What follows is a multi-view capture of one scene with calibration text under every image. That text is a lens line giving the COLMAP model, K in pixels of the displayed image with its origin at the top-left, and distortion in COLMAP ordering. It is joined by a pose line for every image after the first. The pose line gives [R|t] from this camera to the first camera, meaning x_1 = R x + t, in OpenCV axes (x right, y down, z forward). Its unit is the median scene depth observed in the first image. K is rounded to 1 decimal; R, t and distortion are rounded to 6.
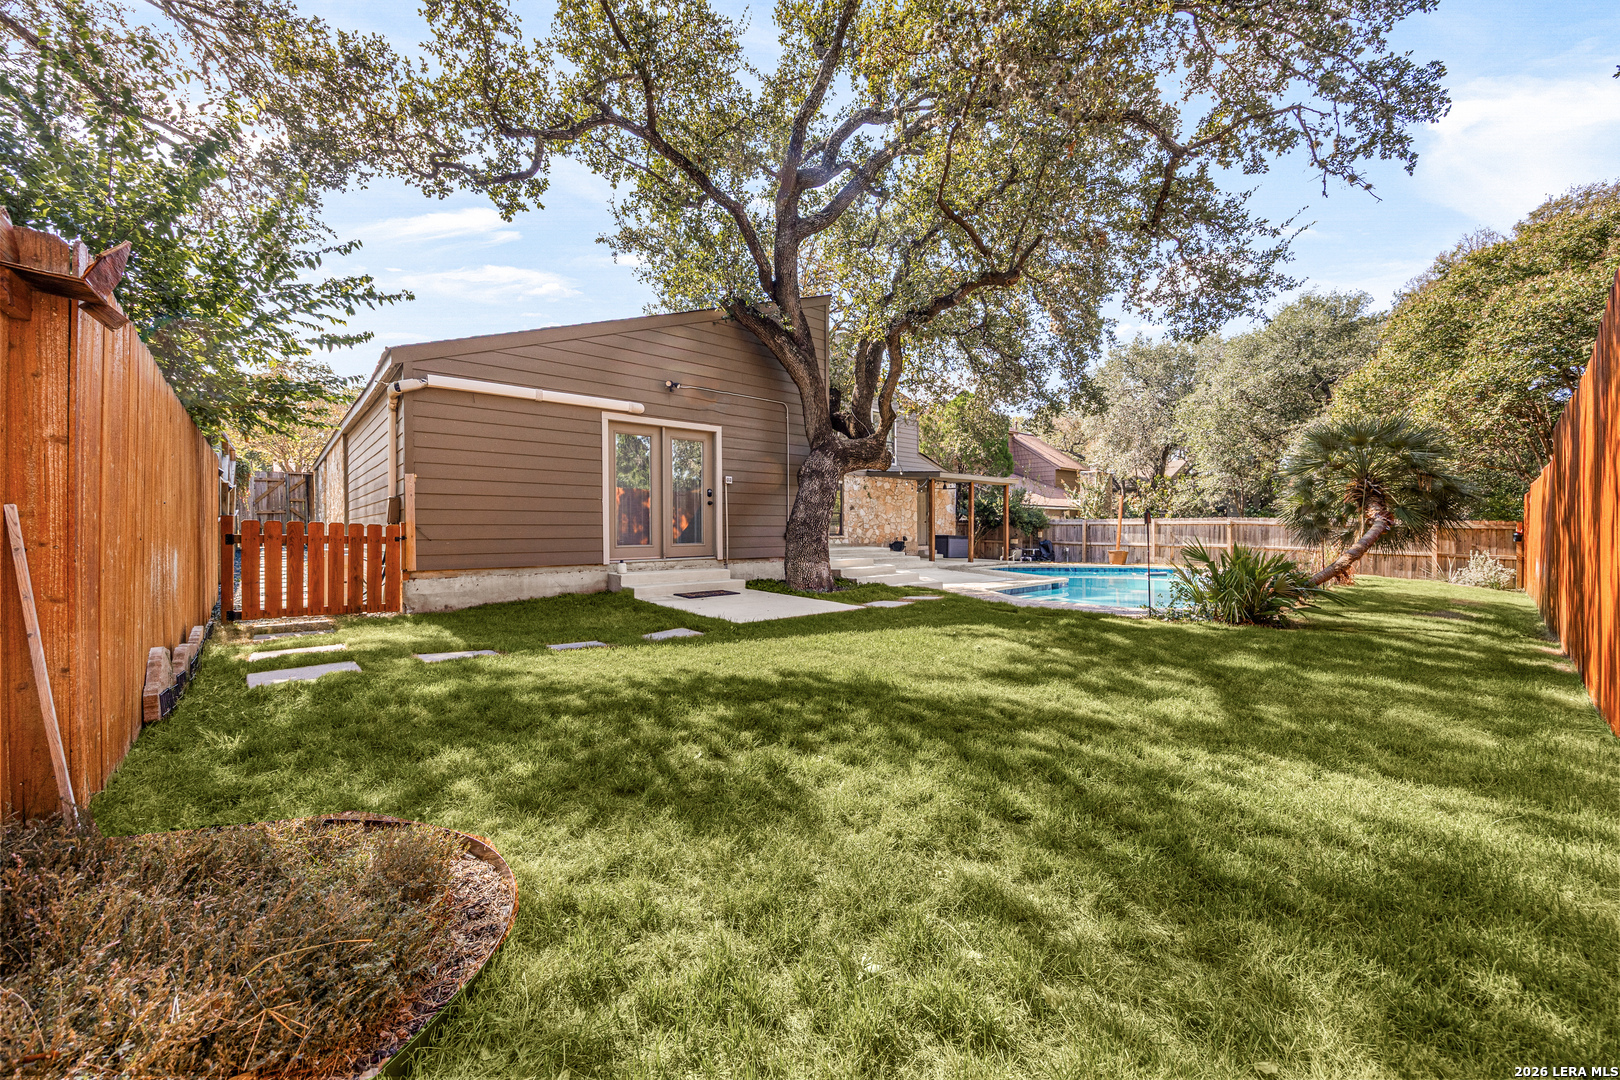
lens RADIAL K [[626.5, 0, 800.9], [0, 626.5, 534.3], [0, 0, 1]] dist [-0.000064, -0.000103]
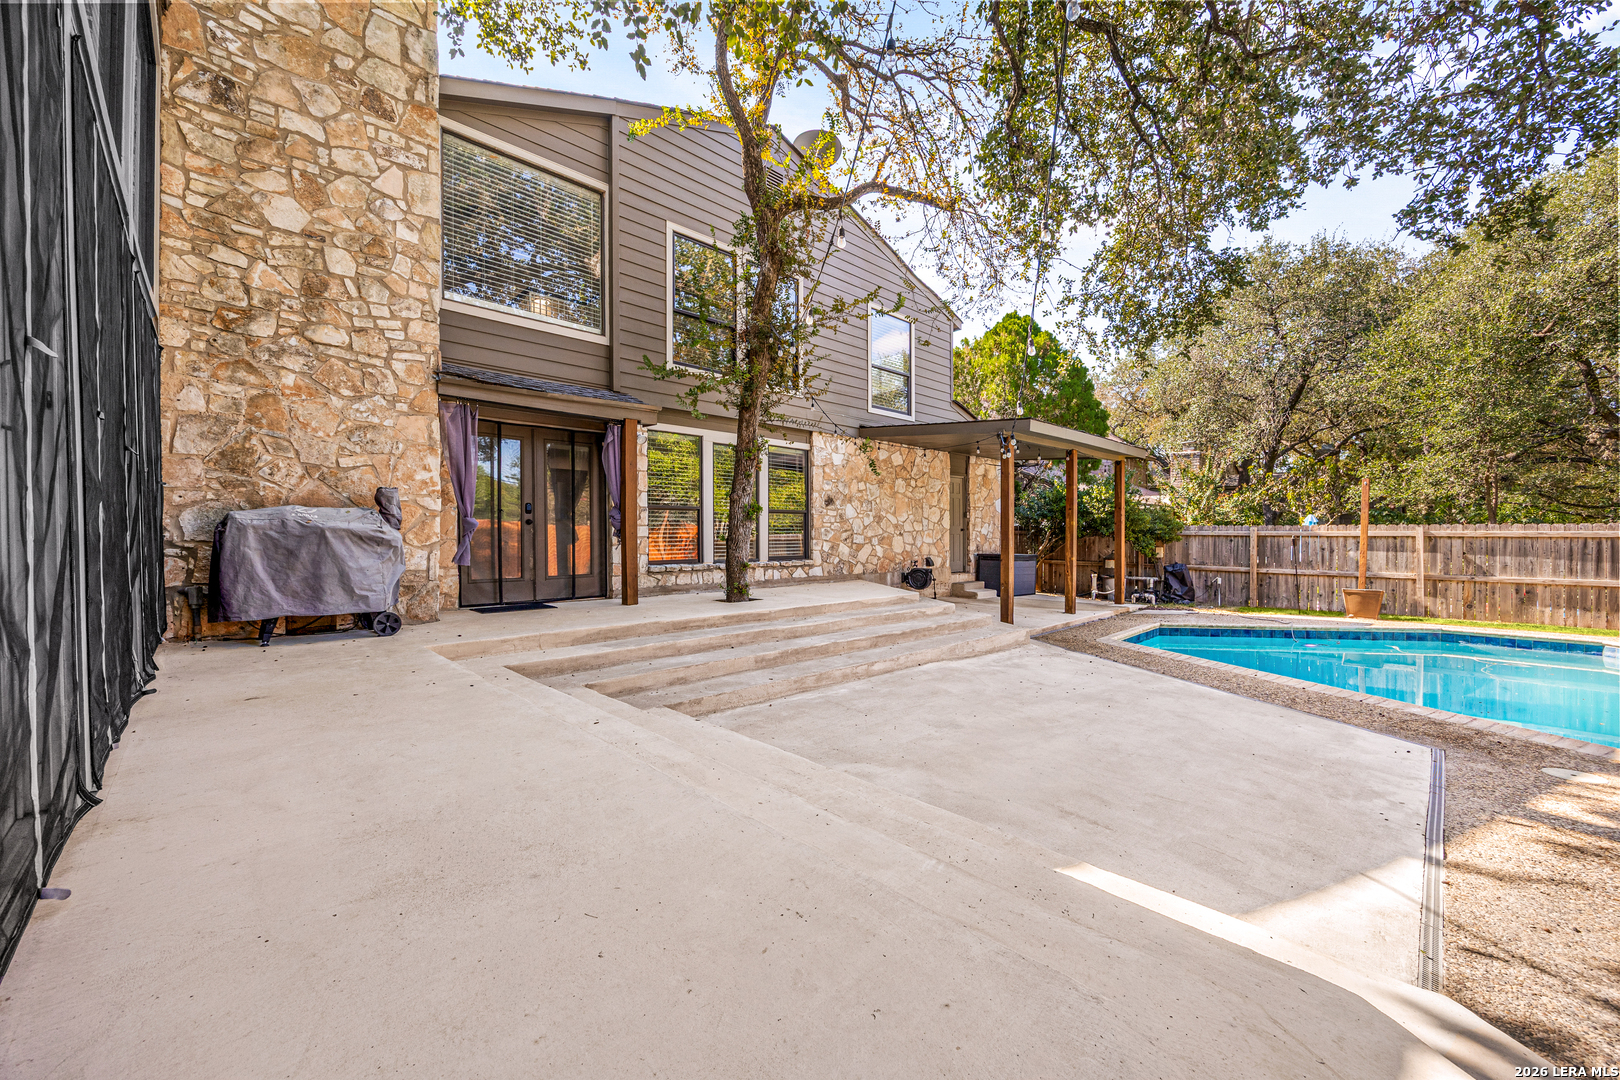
lens RADIAL K [[626.5, 0, 809.5], [0, 626.5, 542.2], [0, 0, 1]] dist [-0.000064, -0.000103]
pose [[0.997656, -0.000123, 0.068435, 0.031041], [-0.000301, 0.999981, 0.006186, -0.012722], [-0.068434, -0.006192, 0.997636, 0.482684]]
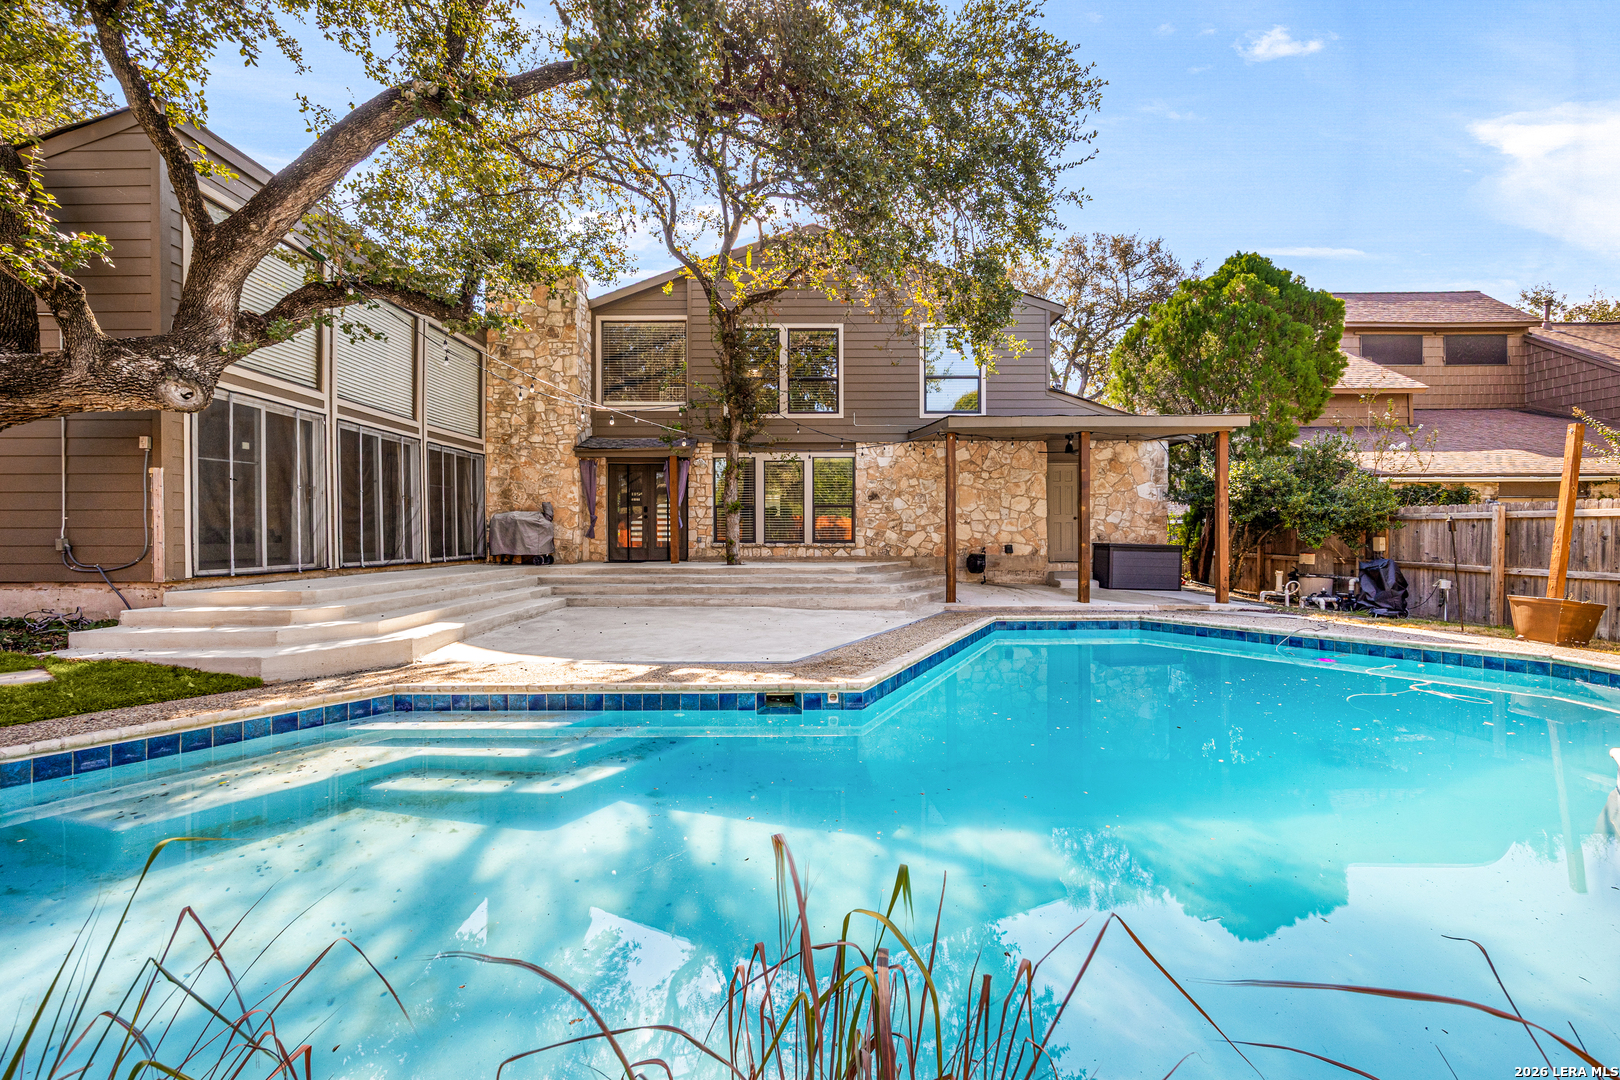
lens RADIAL K [[626.5, 0, 794.1], [0, 626.5, 542.2], [0, 0, 1]] dist [-0.000064, -0.000103]
pose [[0.756467, 0.007629, -0.653987, 0.379039], [-0.003529, 0.999965, 0.007582, -0.002764], [0.654022, -0.003428, 0.756468, 0.461180]]
